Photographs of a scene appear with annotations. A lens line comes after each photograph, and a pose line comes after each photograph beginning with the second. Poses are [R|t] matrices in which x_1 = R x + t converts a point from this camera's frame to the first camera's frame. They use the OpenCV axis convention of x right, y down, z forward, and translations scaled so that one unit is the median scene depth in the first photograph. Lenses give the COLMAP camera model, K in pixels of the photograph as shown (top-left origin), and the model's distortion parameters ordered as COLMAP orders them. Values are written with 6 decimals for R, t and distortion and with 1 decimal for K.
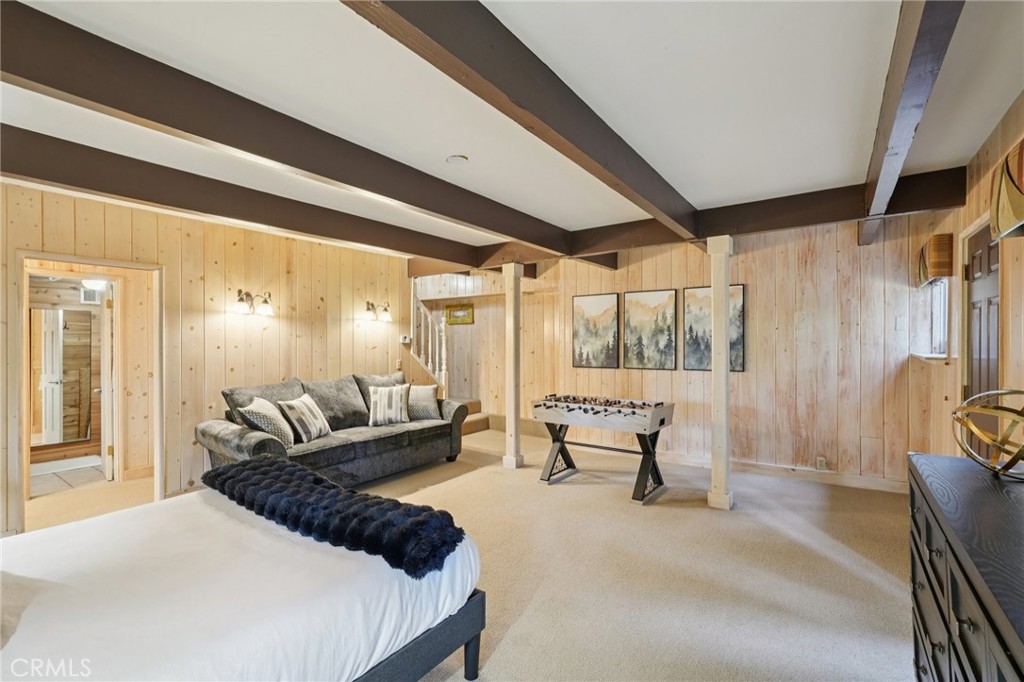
lens RADIAL K [[450.2, 0, 511.9], [0, 450.2, 343.4], [0, 0, 1]] dist [-0.008343, 0.004438]
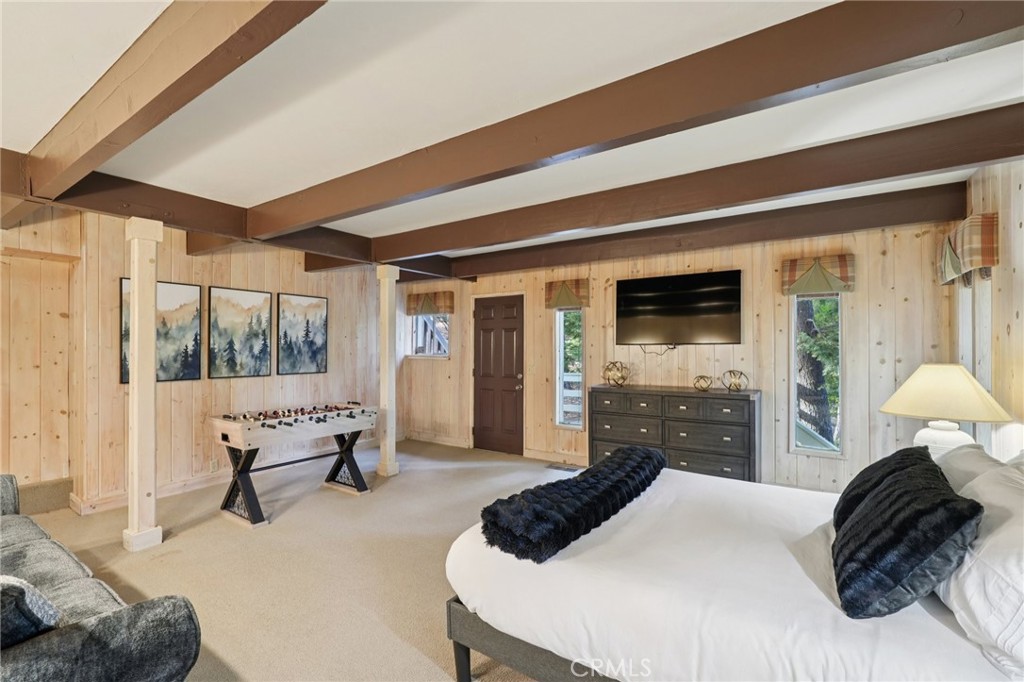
lens RADIAL K [[450.2, 0, 516.7], [0, 450.2, 345.0], [0, 0, 1]] dist [-0.008343, 0.004438]
pose [[-0.024647, 0.011750, 0.999627, -0.615833], [0.001808, 0.999930, -0.011709, 0.005062], [-0.999695, 0.001518, -0.024666, 0.487272]]
